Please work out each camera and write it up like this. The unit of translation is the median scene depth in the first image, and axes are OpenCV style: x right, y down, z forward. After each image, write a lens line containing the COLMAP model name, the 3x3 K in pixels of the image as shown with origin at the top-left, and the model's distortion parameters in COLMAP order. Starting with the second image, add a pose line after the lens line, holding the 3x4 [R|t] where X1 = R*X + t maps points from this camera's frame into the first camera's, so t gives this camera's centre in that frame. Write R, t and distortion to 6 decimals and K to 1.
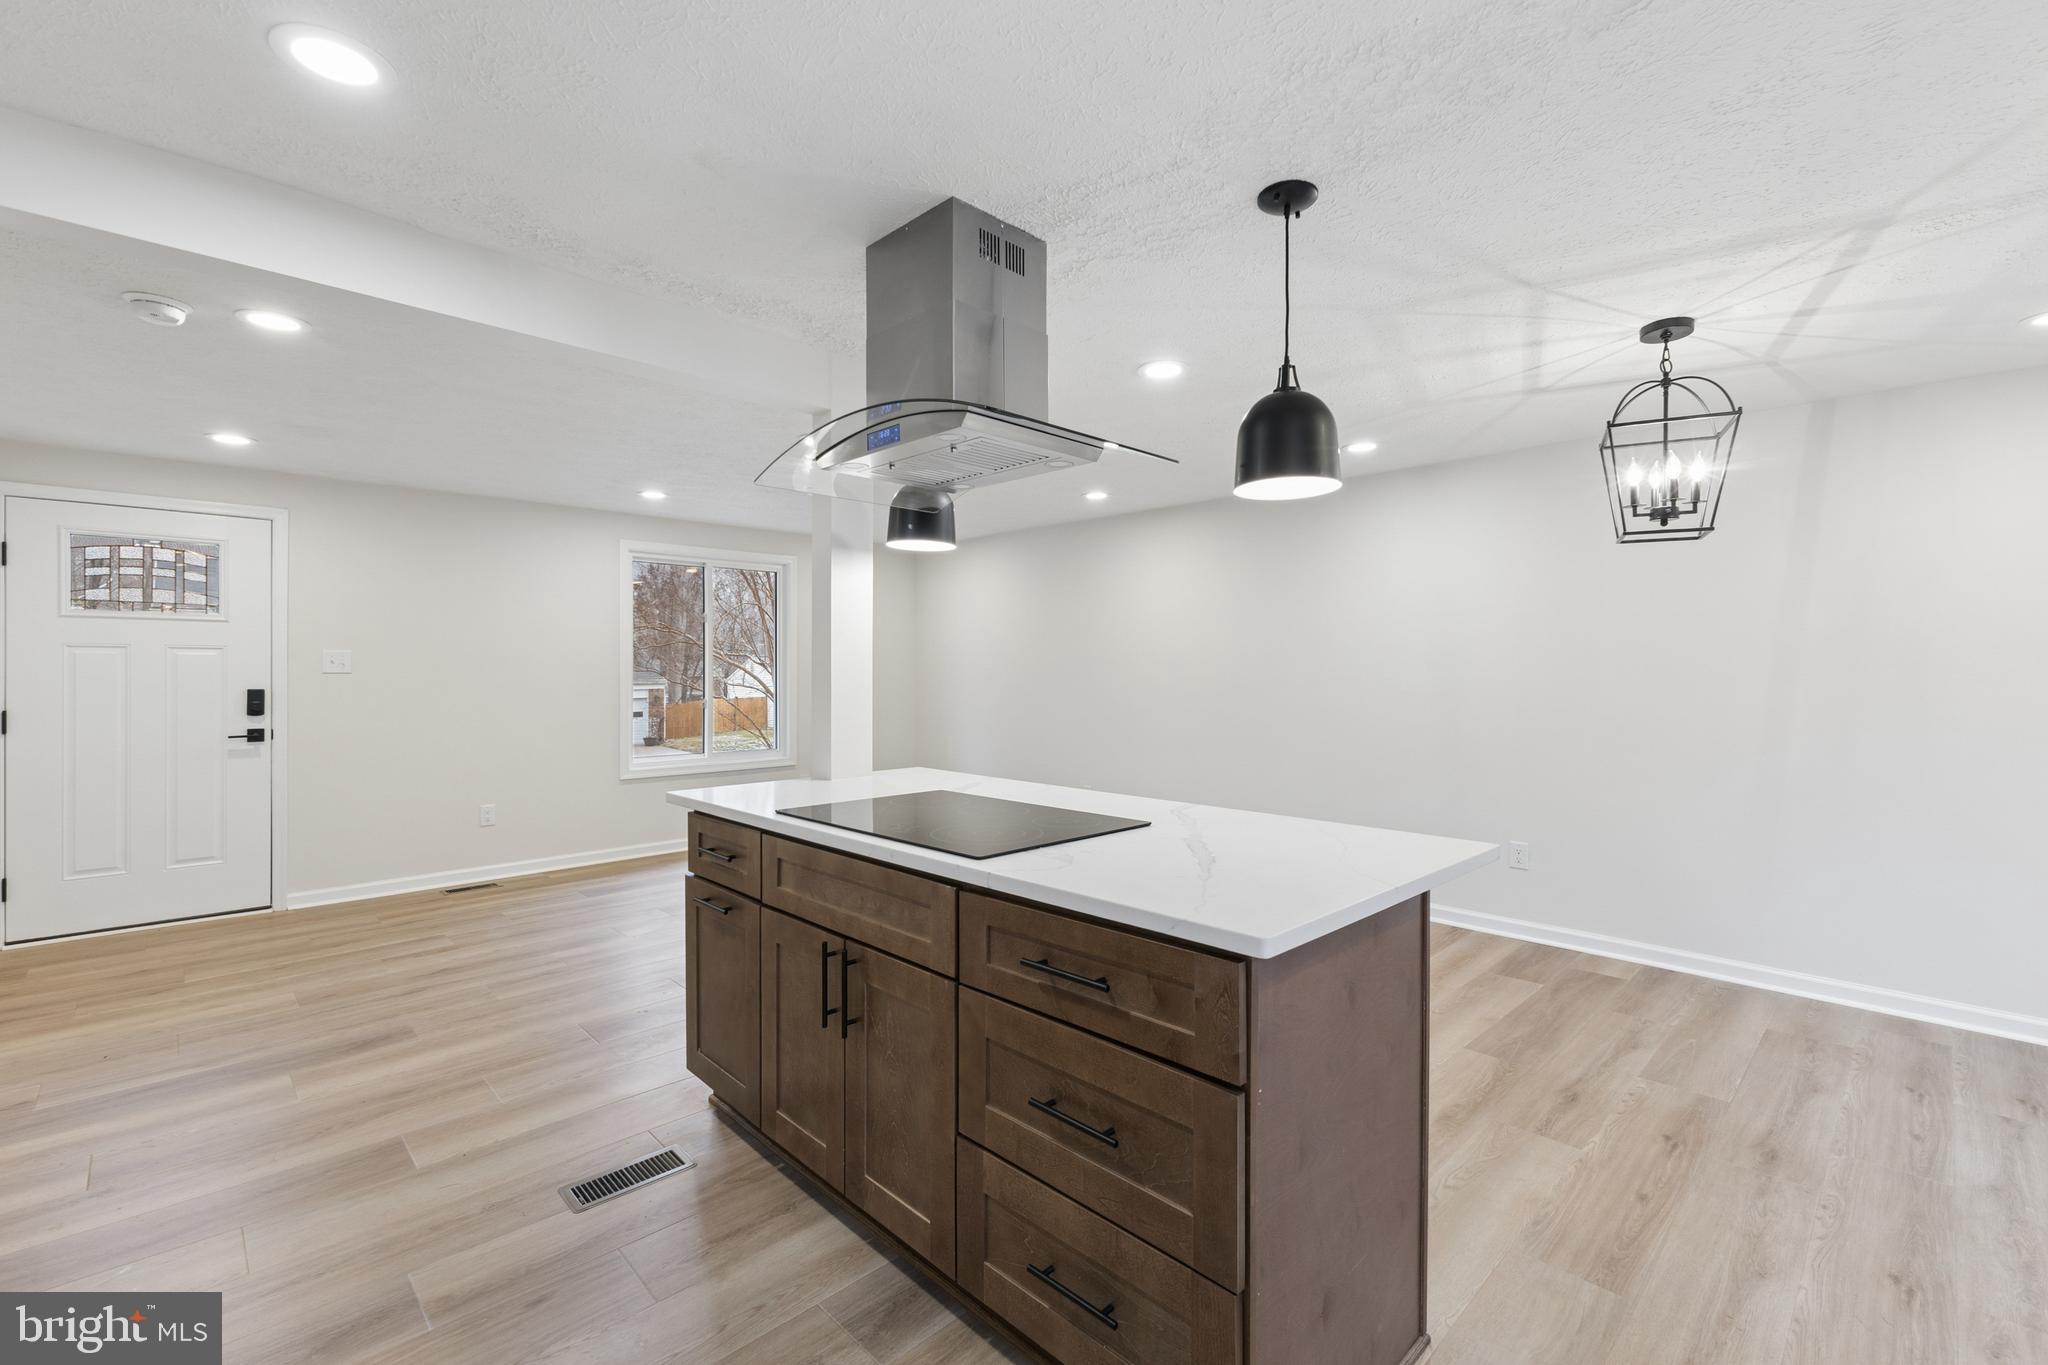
lens RADIAL K [[890.9, 0, 1020.8], [0, 890.9, 674.7], [0, 0, 1]] dist [0.006041, -0.000562]
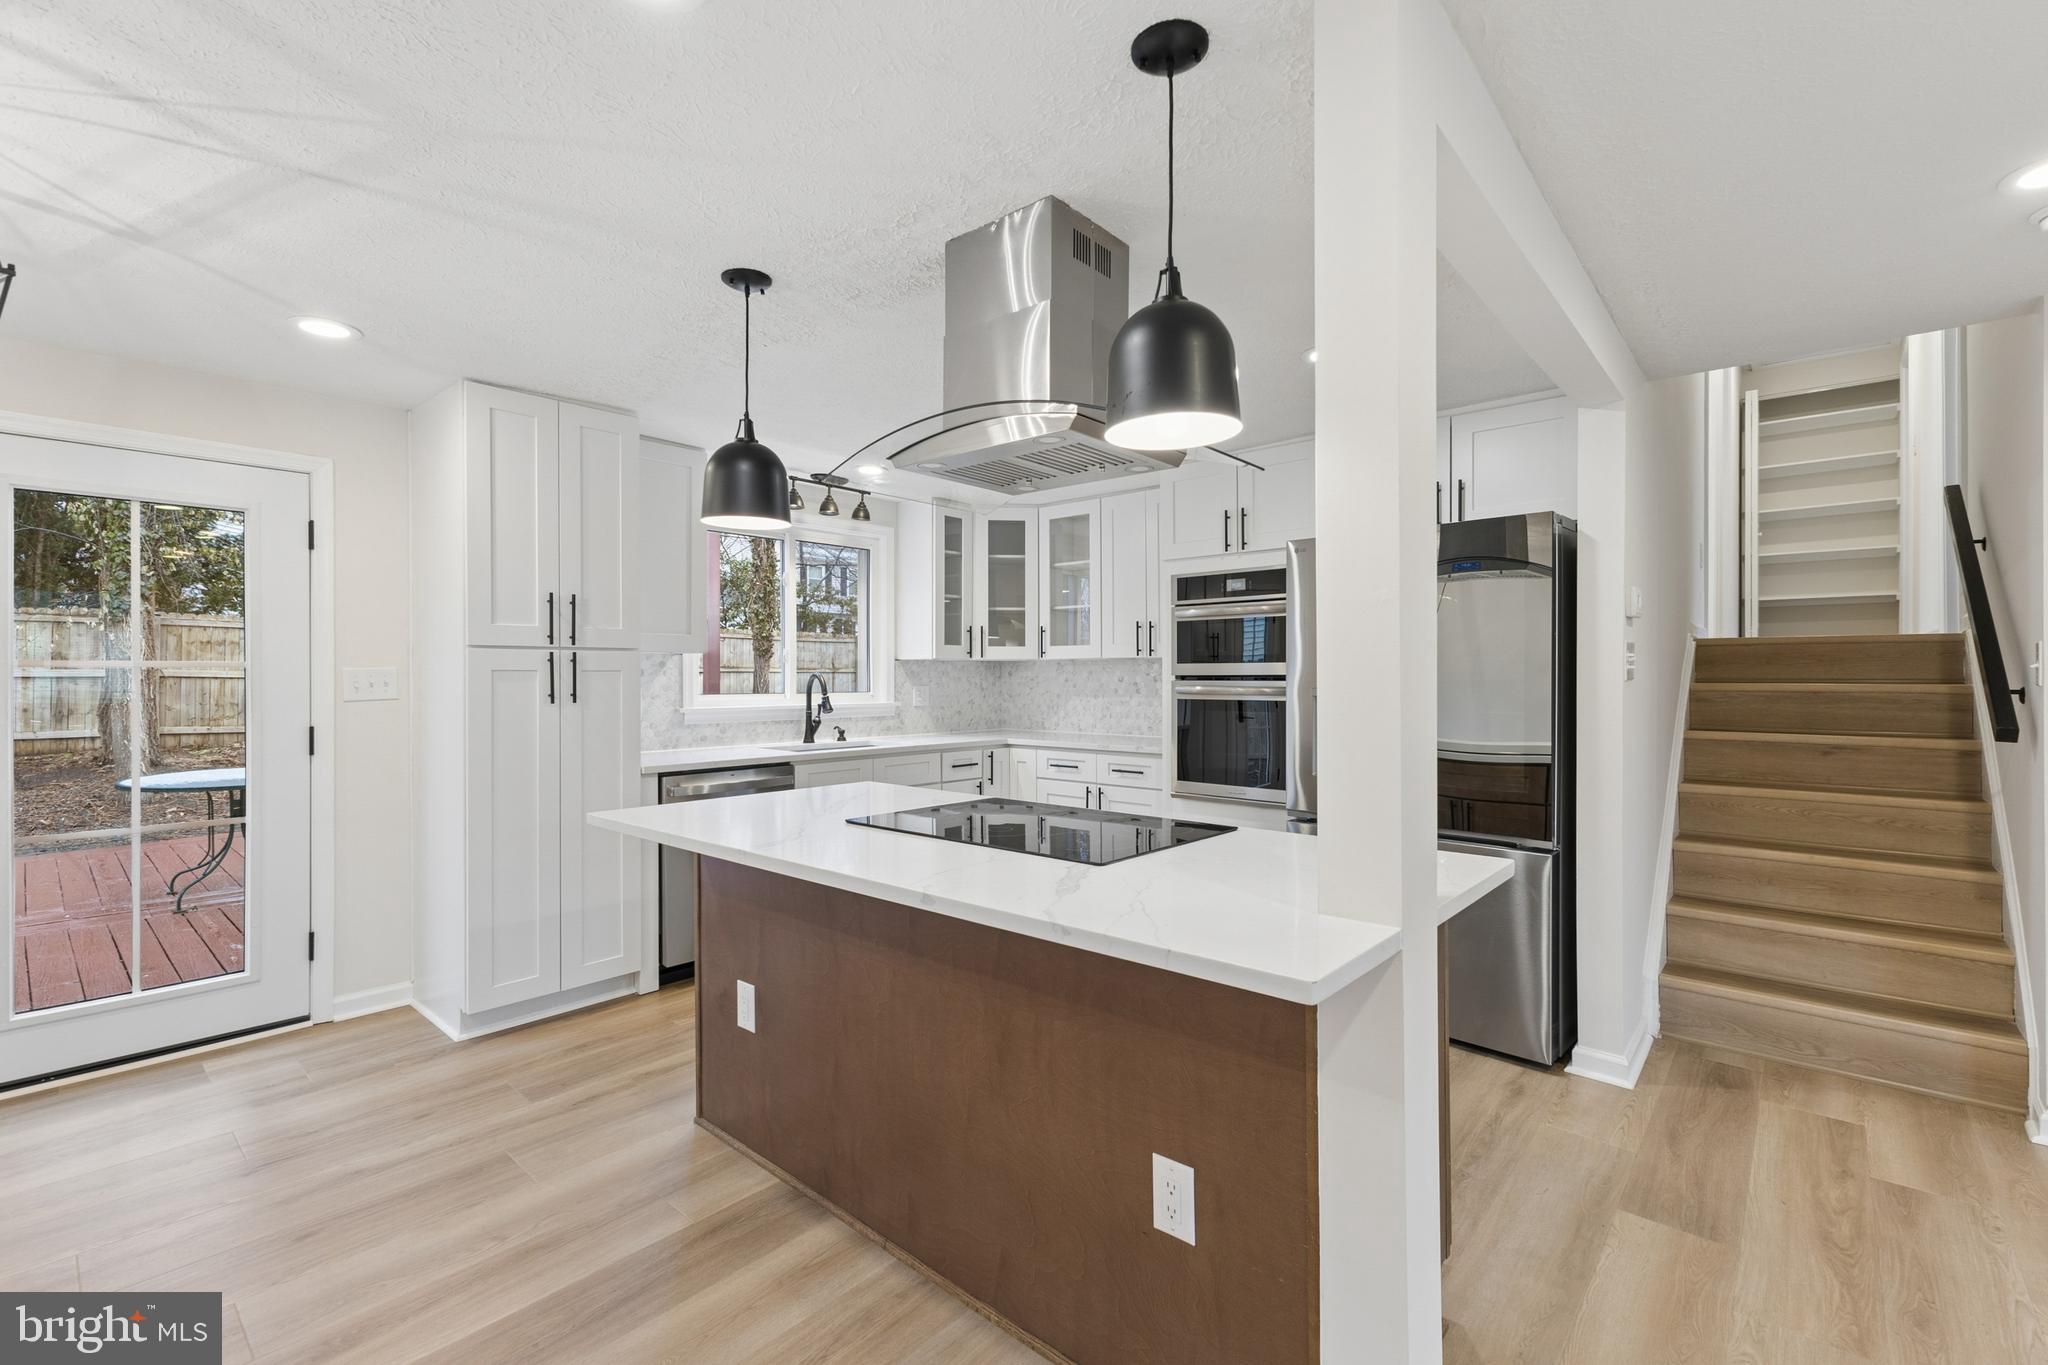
lens RADIAL K [[890.9, 0, 1020.8], [0, 890.9, 674.7], [0, 0, 1]] dist [0.006041, -0.000562]
pose [[-0.996966, -0.001450, -0.077825, 0.019928], [-0.001784, 0.999990, 0.004216, -0.008348], [0.077818, 0.004342, -0.996958, 1.770201]]
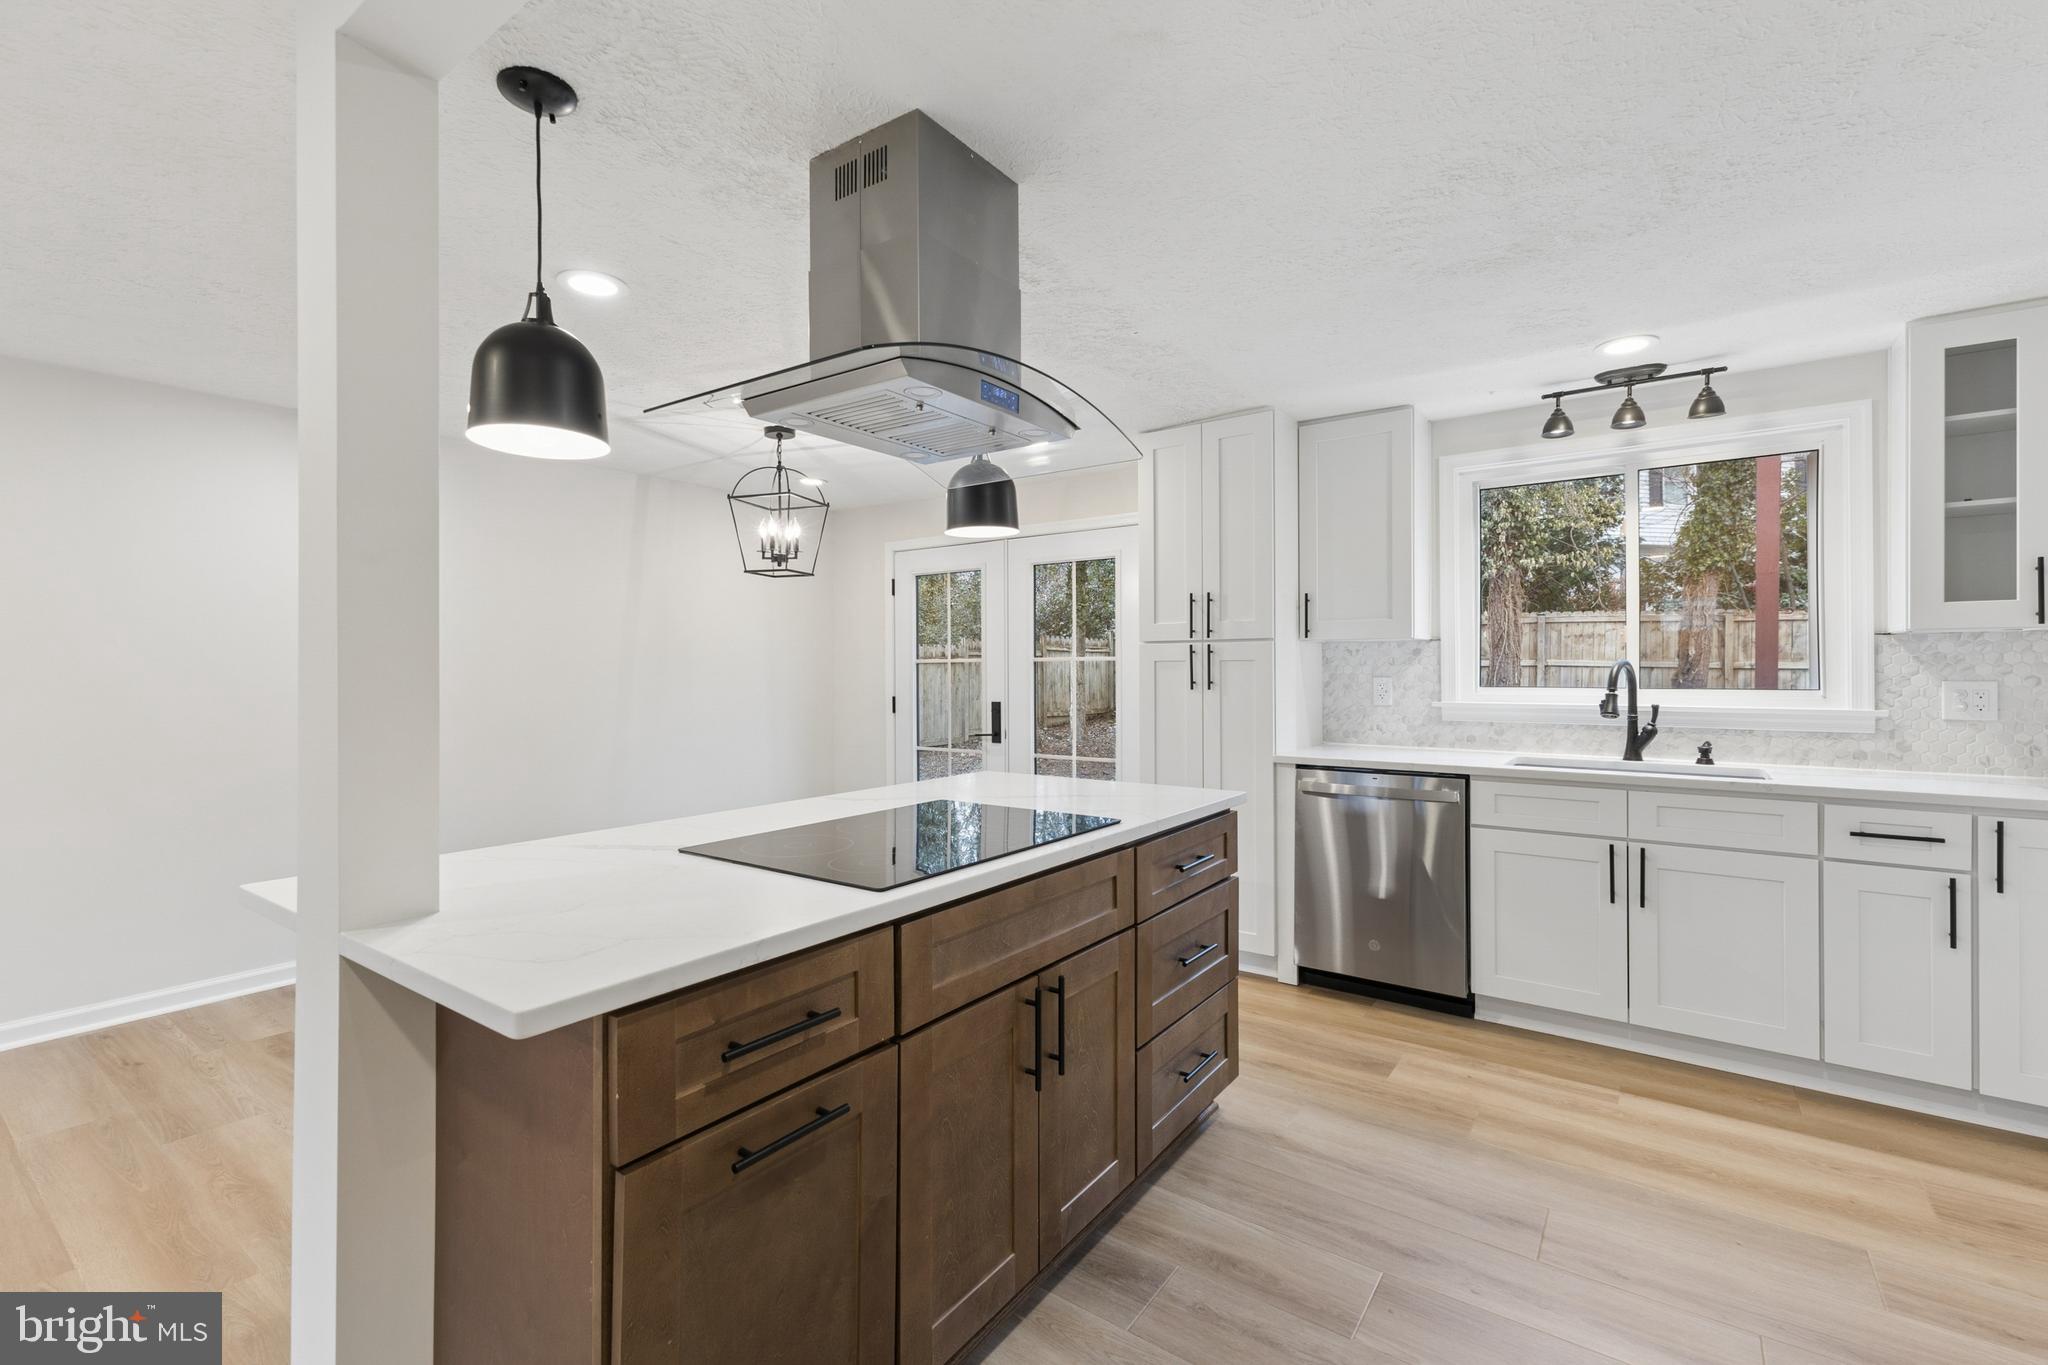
lens RADIAL K [[890.9, 0, 1020.8], [0, 890.9, 674.7], [0, 0, 1]] dist [0.006041, -0.000562]
pose [[-0.174748, -0.009389, 0.984569, -0.844649], [0.008908, 0.999899, 0.011116, -0.003692], [-0.984573, 0.010713, -0.174646, 0.942765]]
